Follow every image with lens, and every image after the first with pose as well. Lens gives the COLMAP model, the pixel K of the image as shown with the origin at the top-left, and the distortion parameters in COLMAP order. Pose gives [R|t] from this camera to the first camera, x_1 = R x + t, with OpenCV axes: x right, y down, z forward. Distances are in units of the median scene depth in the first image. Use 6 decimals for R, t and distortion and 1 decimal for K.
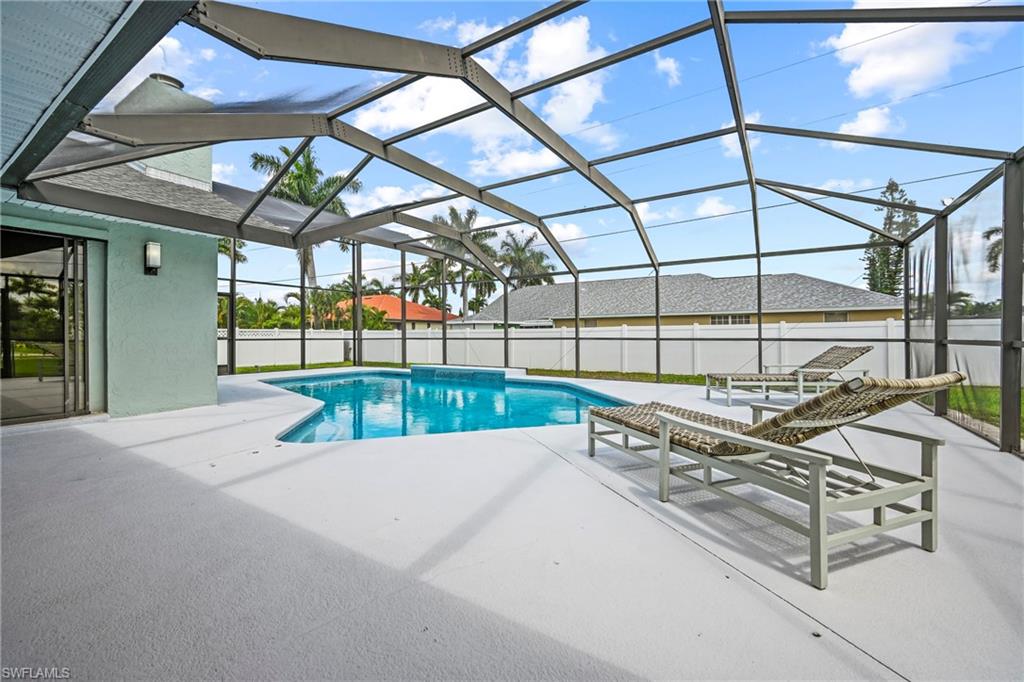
lens RADIAL K [[414.6, 0, 517.1], [0, 414.6, 333.3], [0, 0, 1]] dist [-0.001454, 0.000103]
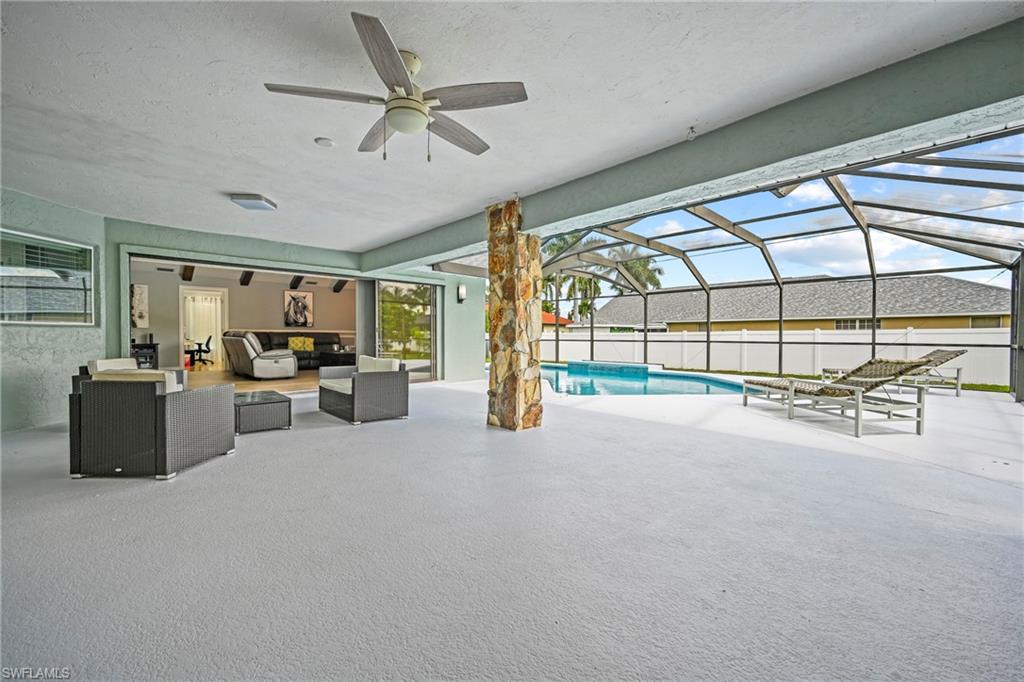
lens RADIAL K [[412.6, 0, 514.3], [0, 412.6, 342.4], [0, 0, 1]] dist [-0.000625, 0.000250]
pose [[0.973103, 0.010439, -0.230134, -0.115678], [-0.006181, 0.999796, 0.019217, -0.004642], [0.230288, -0.017277, 0.972969, -0.293666]]
